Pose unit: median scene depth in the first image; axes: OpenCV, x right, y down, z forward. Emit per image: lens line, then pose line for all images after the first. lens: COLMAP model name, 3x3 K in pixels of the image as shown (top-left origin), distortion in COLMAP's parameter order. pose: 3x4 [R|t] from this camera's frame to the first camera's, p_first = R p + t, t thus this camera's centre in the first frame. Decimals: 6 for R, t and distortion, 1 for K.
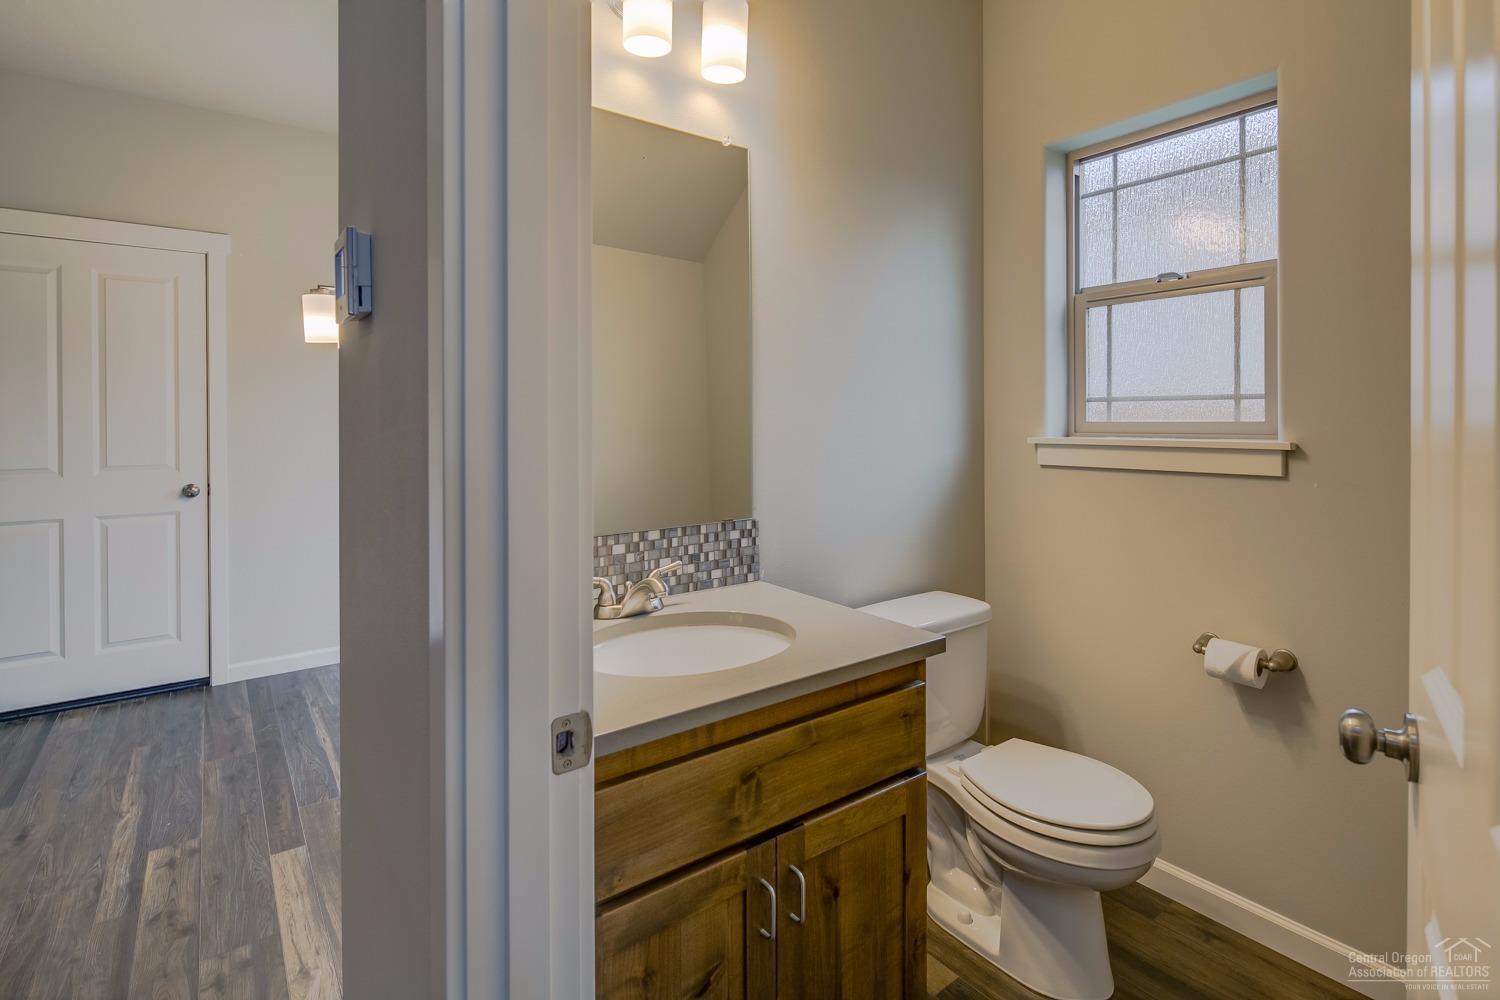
lens RADIAL K [[725.4, 0, 740.2], [0, 725.4, 420.8], [0, 0, 1]] dist [-0.001993, 0.000048]
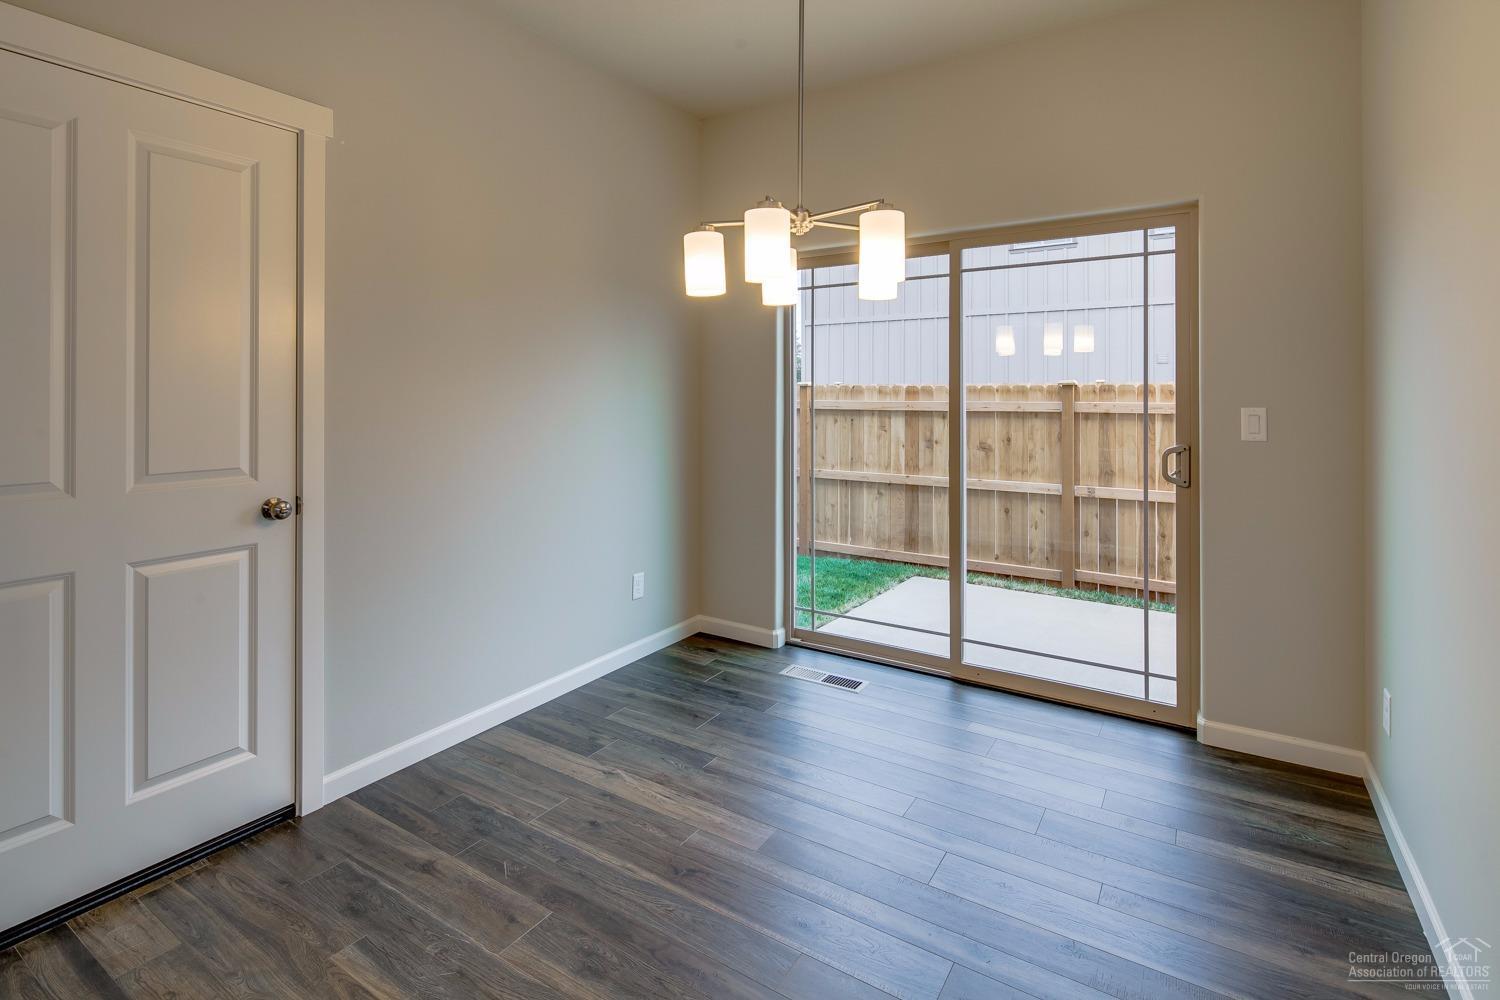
lens RADIAL K [[725.4, 0, 730.1], [0, 725.4, 394.6], [0, 0, 1]] dist [-0.001993, 0.000048]
pose [[0.935529, 0.005681, 0.353205, -0.646984], [-0.004013, 0.999977, -0.005456, 0.000043], [-0.353227, 0.003686, 0.935530, 0.294428]]
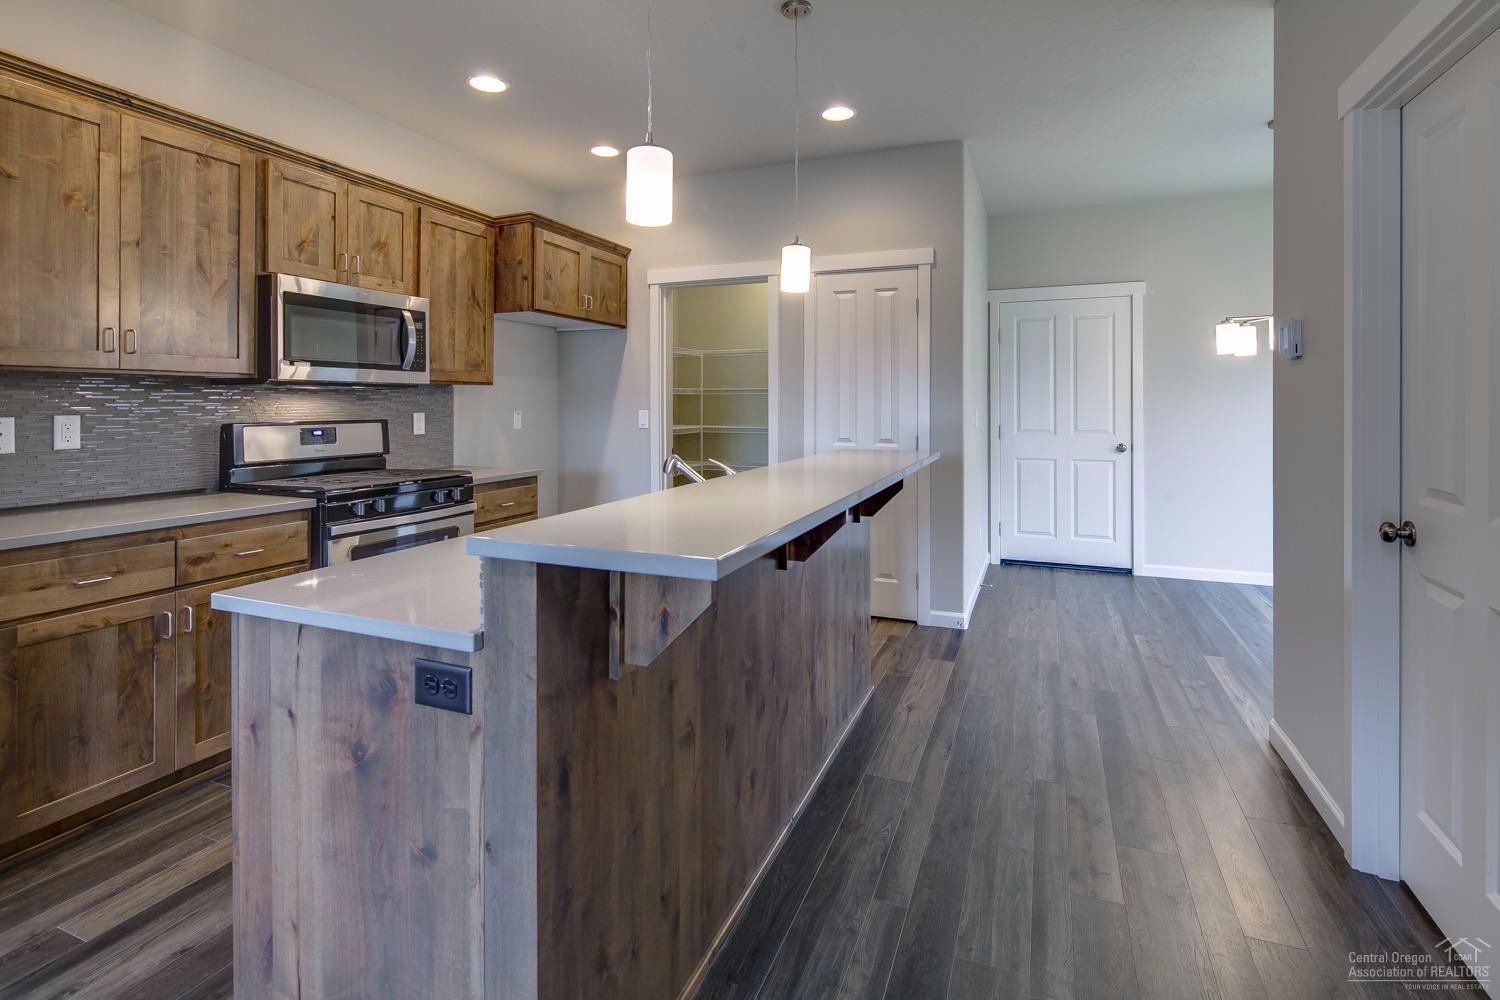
lens RADIAL K [[725.4, 0, 738.1], [0, 725.4, 401.8], [0, 0, 1]] dist [-0.001993, 0.000048]
pose [[0.514479, 0.002196, -0.857500, 0.172641], [-0.003817, 0.999993, 0.000271, -0.000637], [0.857495, 0.003133, 0.514483, -0.555564]]
